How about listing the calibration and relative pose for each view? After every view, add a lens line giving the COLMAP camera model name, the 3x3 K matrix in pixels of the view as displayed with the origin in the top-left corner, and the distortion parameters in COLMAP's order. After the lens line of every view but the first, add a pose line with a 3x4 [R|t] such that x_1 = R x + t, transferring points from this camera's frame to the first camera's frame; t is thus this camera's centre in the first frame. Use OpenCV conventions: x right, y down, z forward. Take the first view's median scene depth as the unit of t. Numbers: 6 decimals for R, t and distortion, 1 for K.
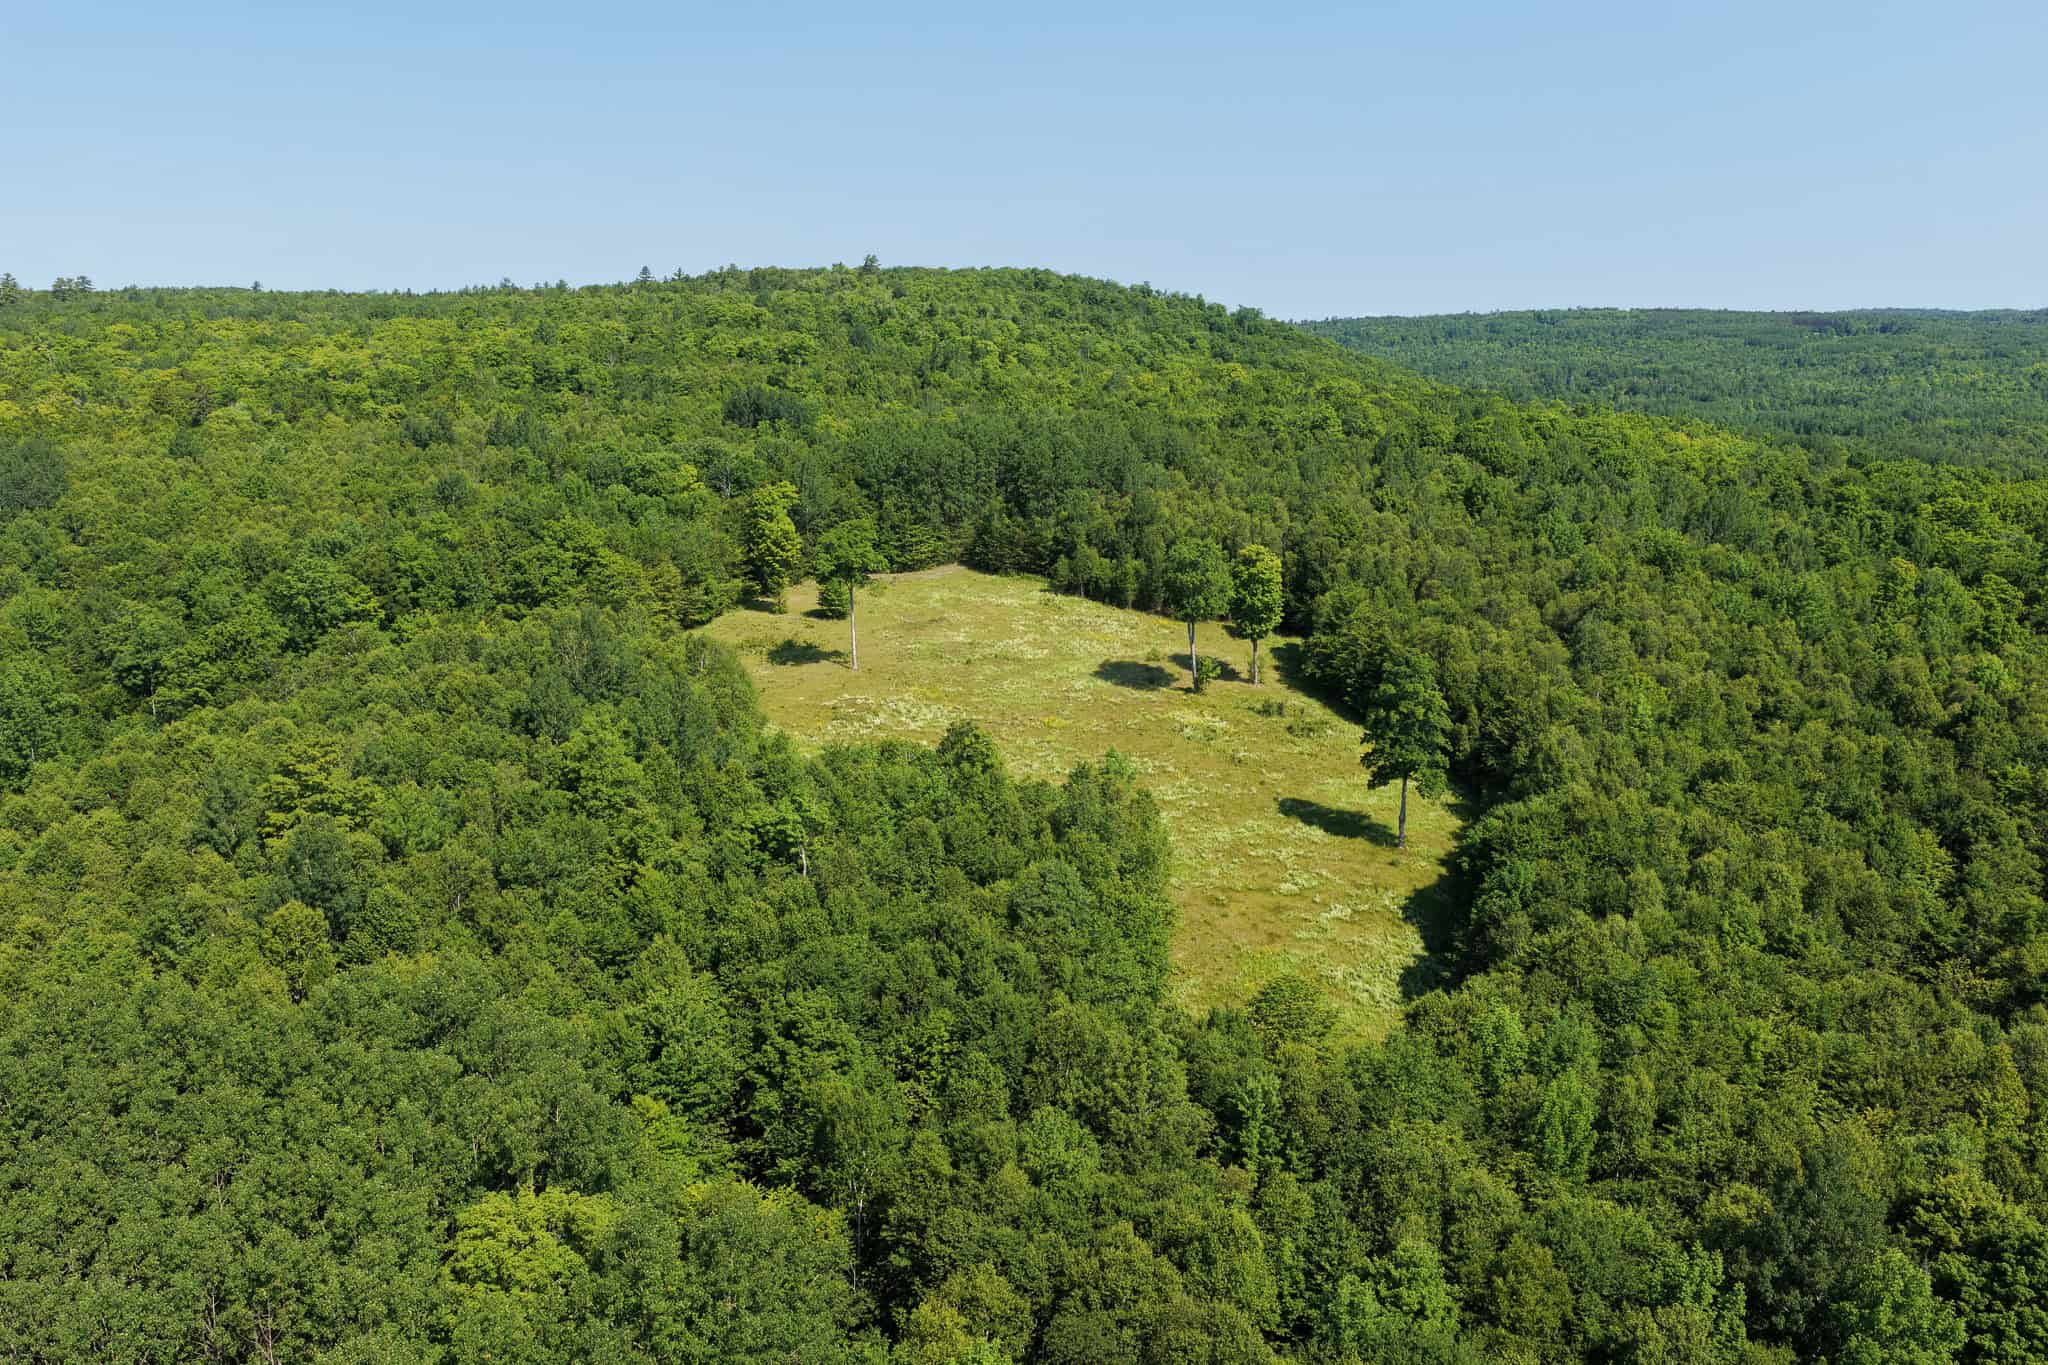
lens RADIAL K [[1701.4, 0, 1024.2], [0, 1701.4, 682.2], [0, 0, 1]] dist [0.000721, 0.005122]
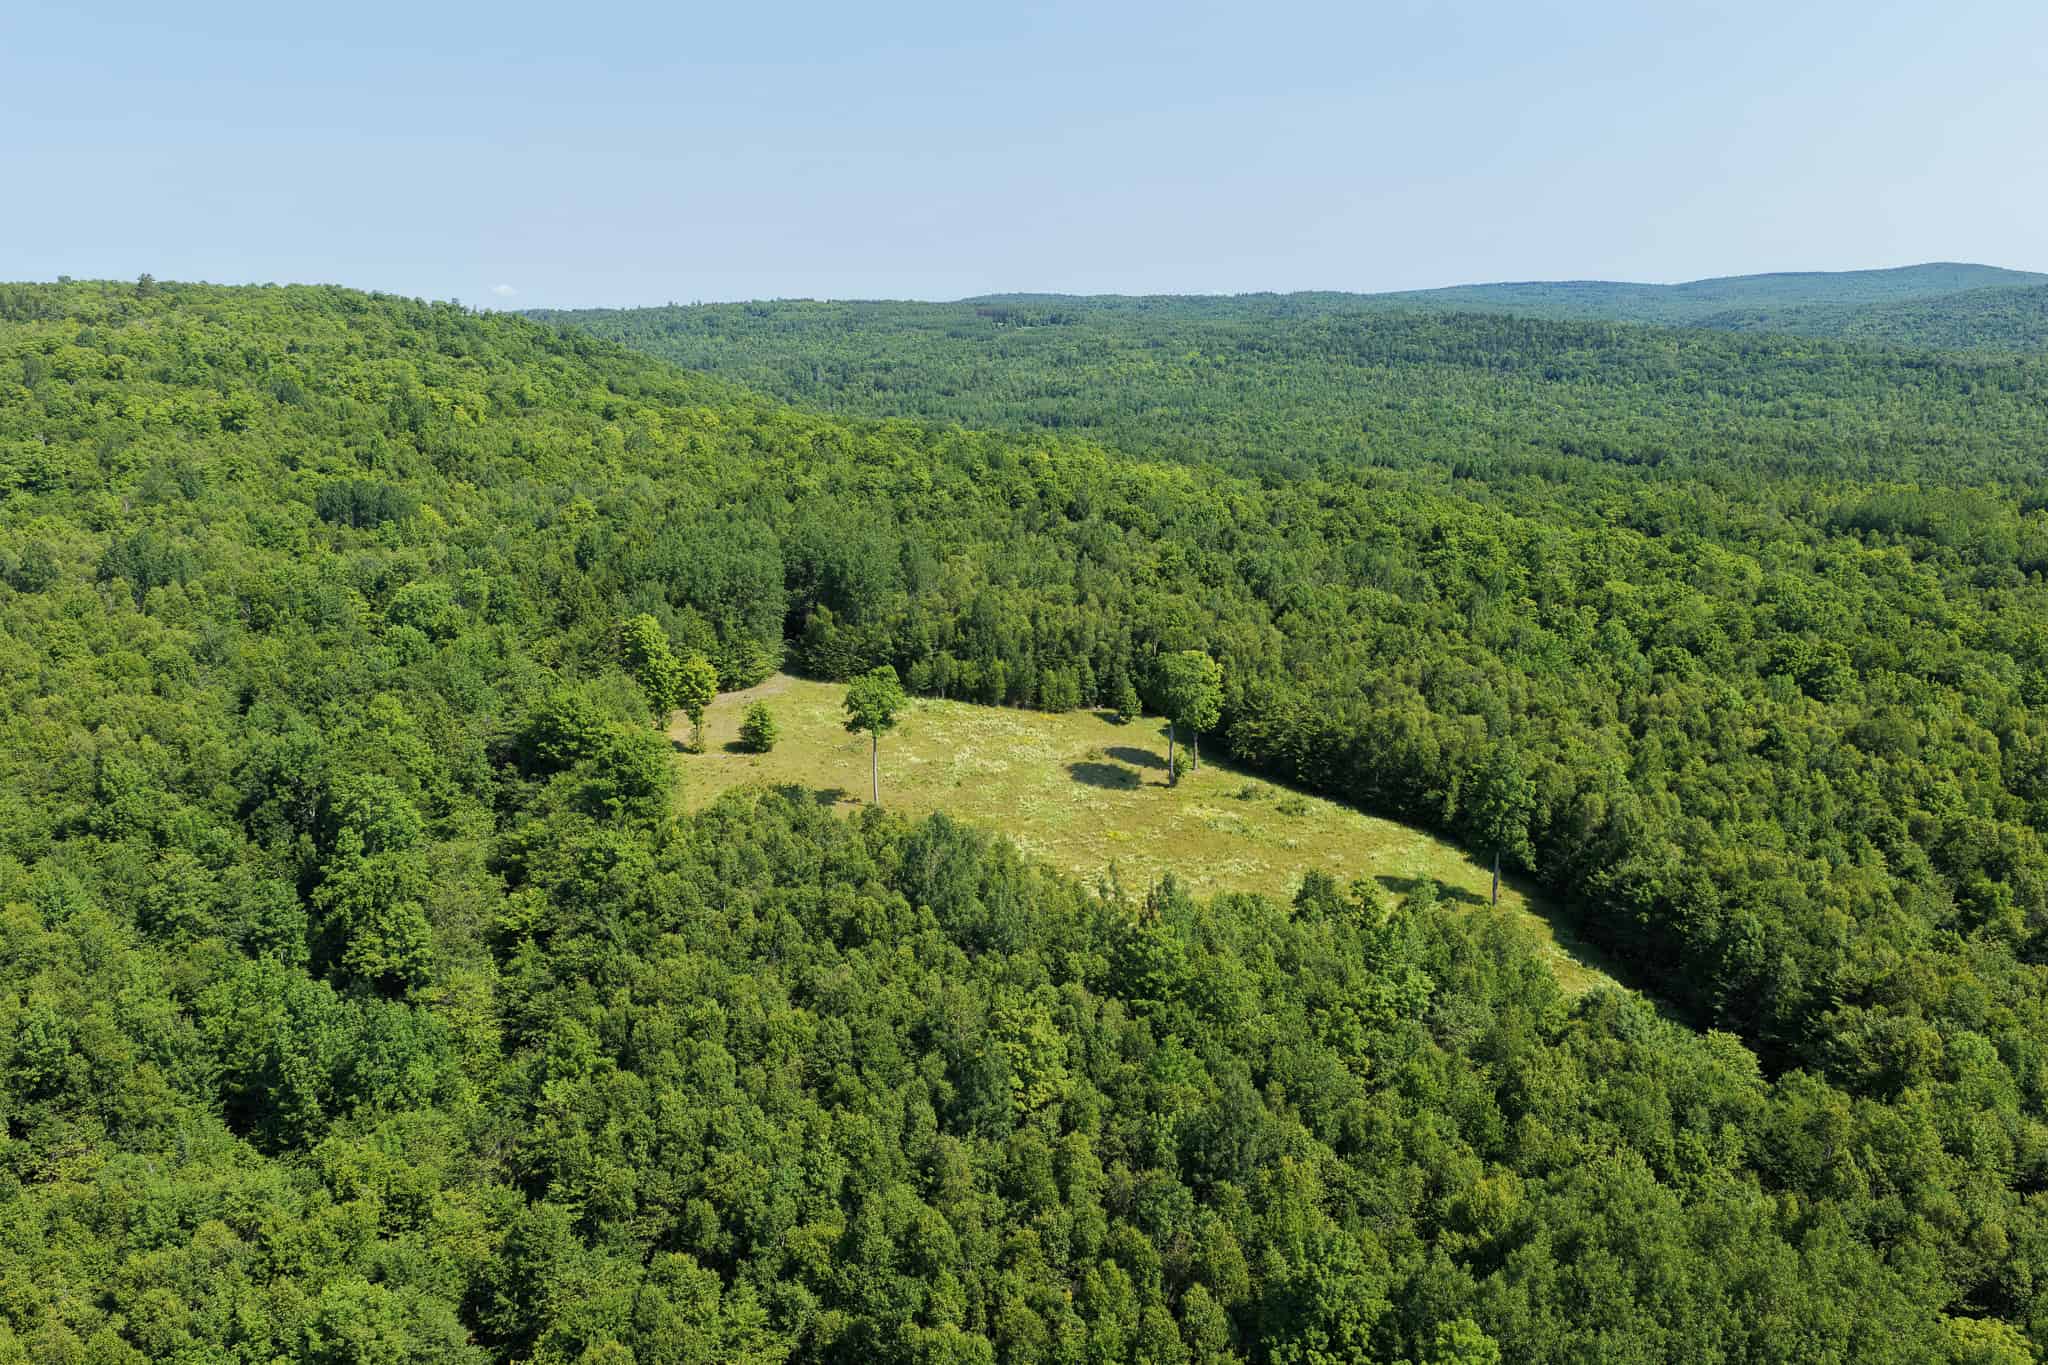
lens RADIAL K [[1701.4, 0, 1024.9], [0, 1701.4, 682.7], [0, 0, 1]] dist [0.000721, 0.005122]
pose [[0.891557, -0.105784, 0.440382, -0.368673], [0.101635, 0.994272, 0.033073, -0.084920], [-0.441359, 0.015271, 0.897201, 0.016773]]
